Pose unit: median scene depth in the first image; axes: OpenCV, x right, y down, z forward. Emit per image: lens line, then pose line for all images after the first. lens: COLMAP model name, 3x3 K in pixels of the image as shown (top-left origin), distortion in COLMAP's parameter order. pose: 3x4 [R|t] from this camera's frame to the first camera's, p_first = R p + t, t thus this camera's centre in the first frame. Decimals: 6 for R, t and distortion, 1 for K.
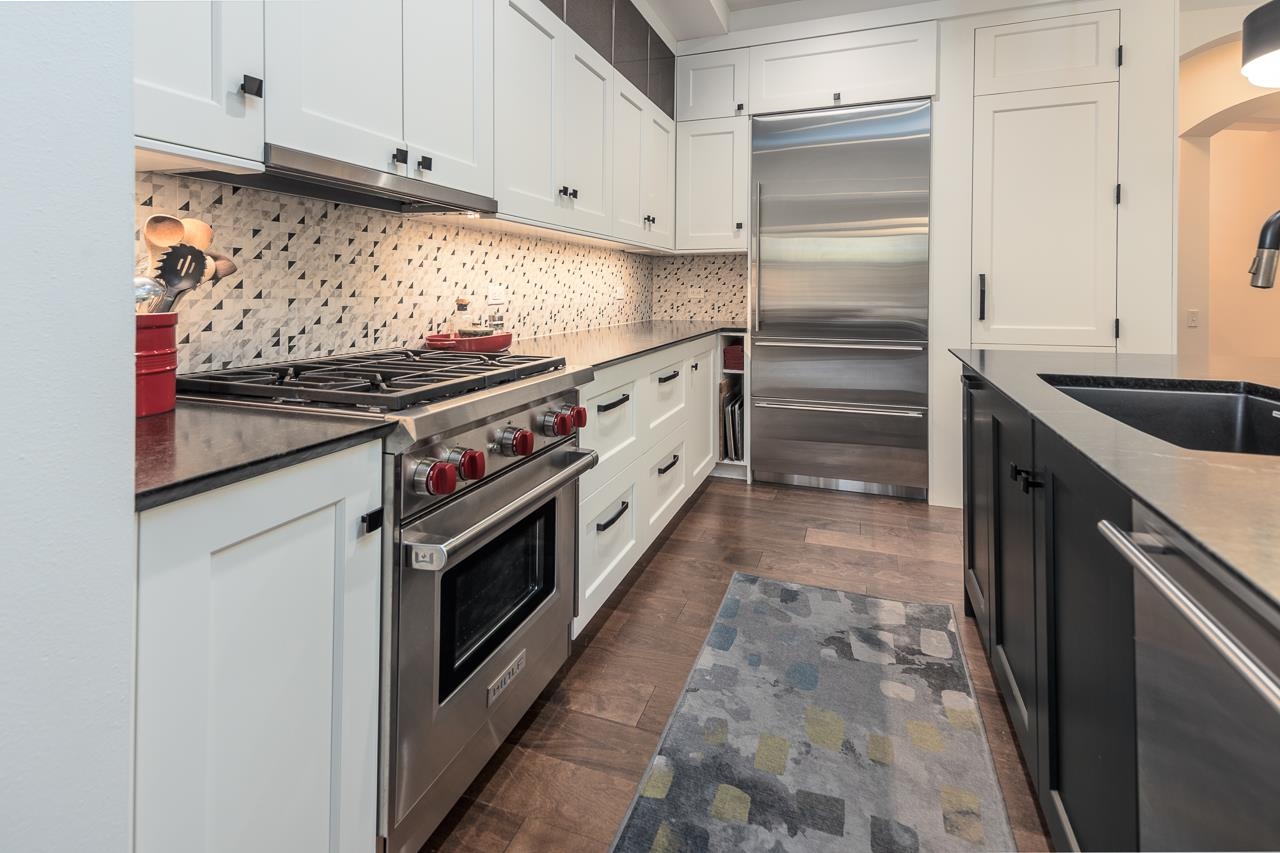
lens RADIAL K [[608.9, 0, 639.4], [0, 608.9, 401.8], [0, 0, 1]] dist [0.001353, 0.000222]
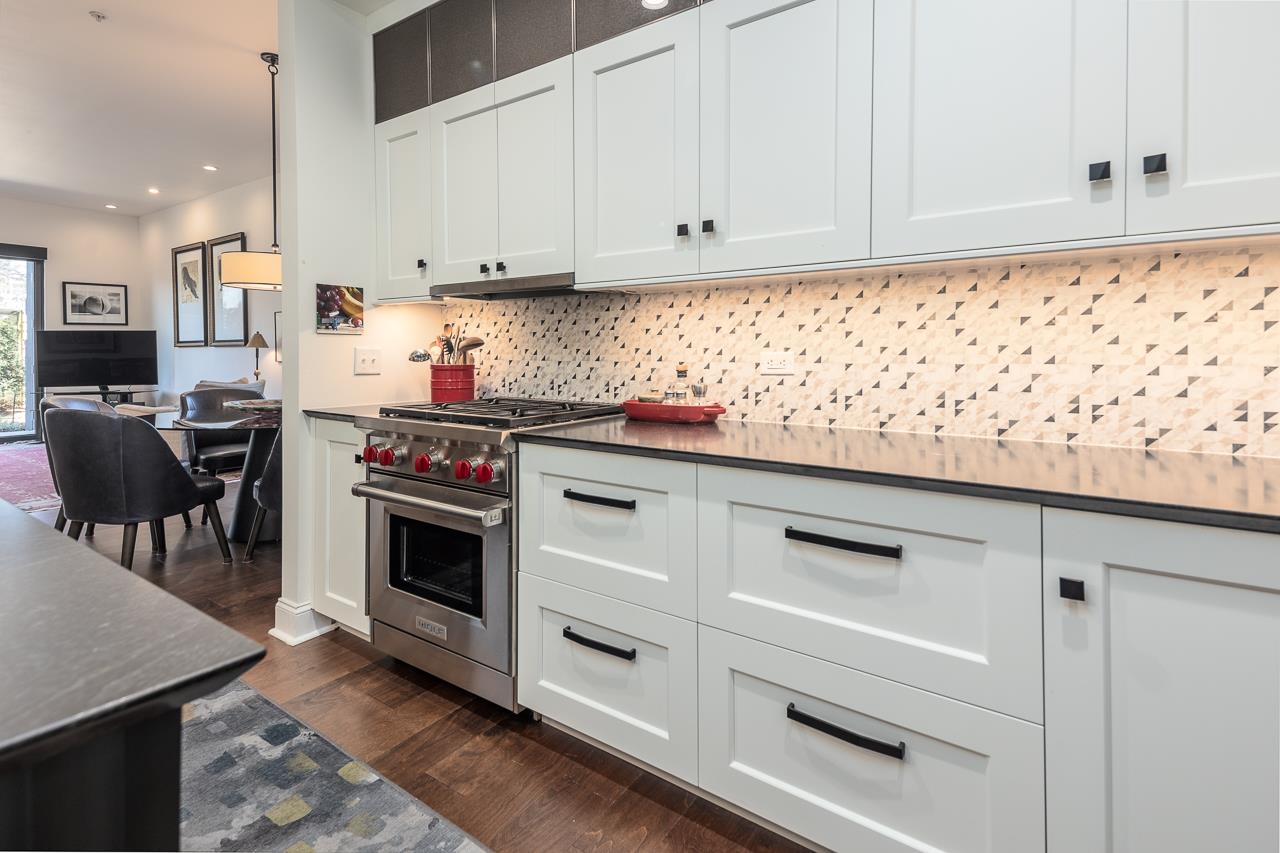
lens RADIAL K [[609.5, 0, 640.0], [0, 609.5, 426.5], [0, 0, 1]] dist [0.000471, -0.009368]
pose [[-0.262261, 0.117815, -0.957778, 0.819137], [-0.173369, 0.970618, 0.166866, -0.277240], [0.949296, 0.209812, -0.234129, 1.459600]]
